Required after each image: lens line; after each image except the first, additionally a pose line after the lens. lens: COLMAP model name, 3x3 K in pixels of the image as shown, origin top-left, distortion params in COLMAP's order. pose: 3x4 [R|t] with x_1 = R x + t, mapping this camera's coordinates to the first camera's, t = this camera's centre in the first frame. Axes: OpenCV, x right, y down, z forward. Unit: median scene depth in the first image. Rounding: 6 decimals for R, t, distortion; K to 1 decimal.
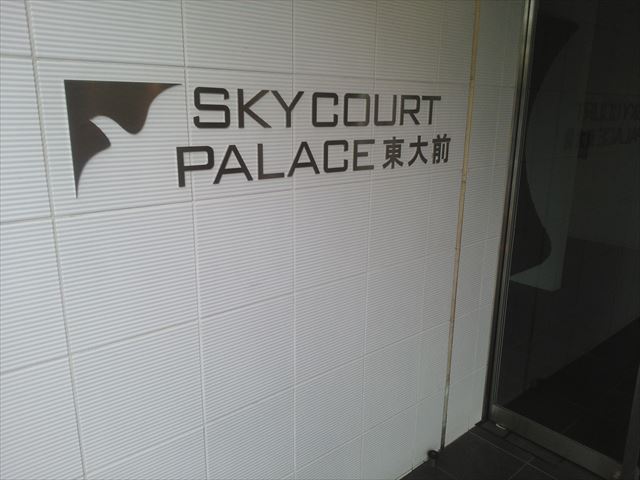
lens RADIAL K [[514.4, 0, 319.1], [0, 514.4, 240.9], [0, 0, 1]] dist [0.071802, -0.101228]
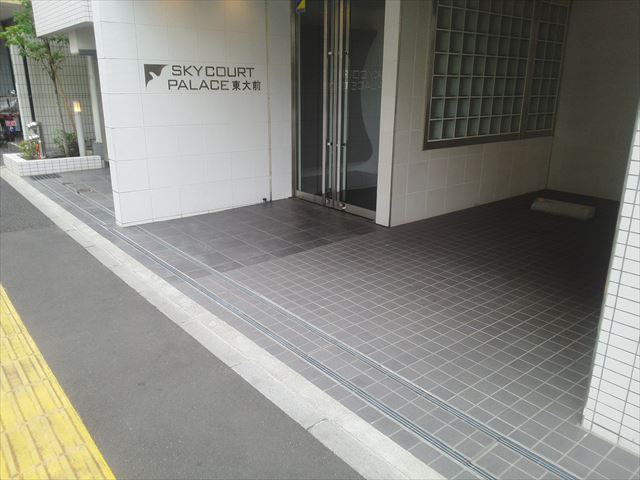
lens RADIAL K [[514.4, 0, 321.3], [0, 514.4, 239.3], [0, 0, 1]] dist [0.071802, -0.101228]
pose [[0.999634, 0.019883, -0.018347, 0.816657], [-0.018712, 0.997904, 0.061941, 0.630182], [0.019540, -0.061575, 0.997911, -2.485905]]
